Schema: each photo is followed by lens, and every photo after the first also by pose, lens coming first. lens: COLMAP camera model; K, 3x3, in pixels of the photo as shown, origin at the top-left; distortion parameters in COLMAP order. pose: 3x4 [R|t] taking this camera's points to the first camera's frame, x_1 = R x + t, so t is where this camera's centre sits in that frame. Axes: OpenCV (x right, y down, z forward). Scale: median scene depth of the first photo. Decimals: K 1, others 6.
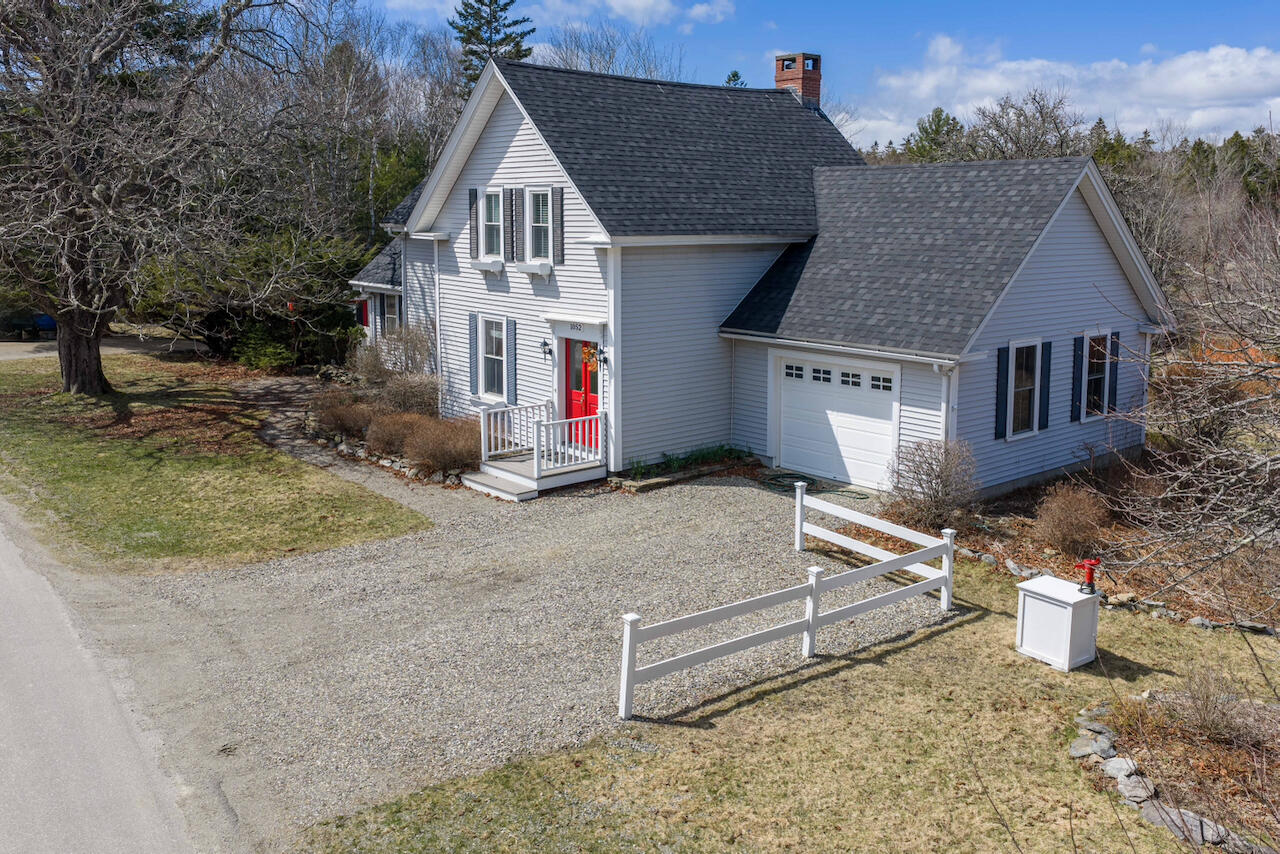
lens RADIAL K [[1065.3, 0, 640.0], [0, 1065.3, 427.0], [0, 0, 1]] dist [-0.002632, -0.002827]
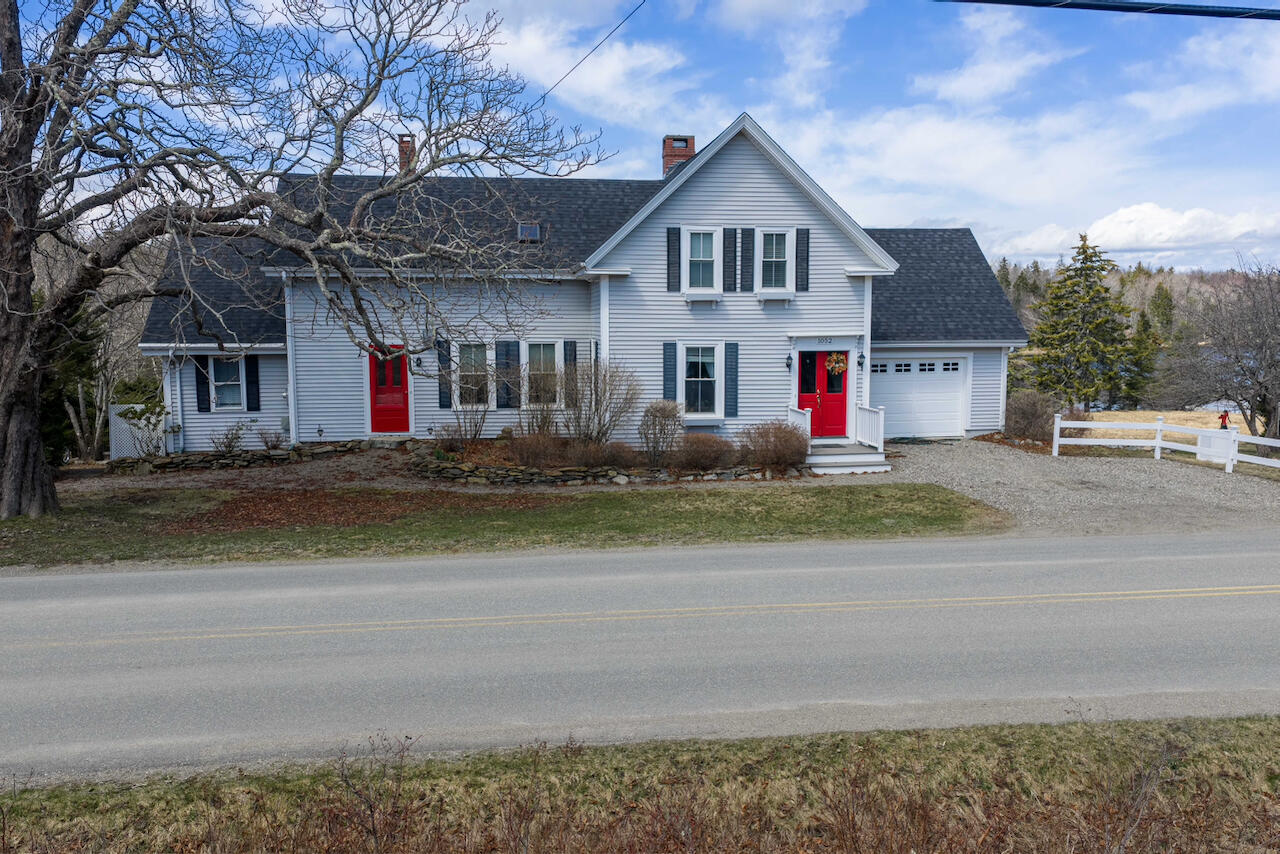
lens RADIAL K [[1065.3, 0, 640.0], [0, 1065.3, 427.0], [0, 0, 1]] dist [-0.002632, -0.002827]
pose [[0.501731, -0.091344, 0.860188, -1.212110], [0.172802, 0.984949, 0.003801, -0.034243], [-0.847588, 0.146735, 0.509964, 0.538823]]
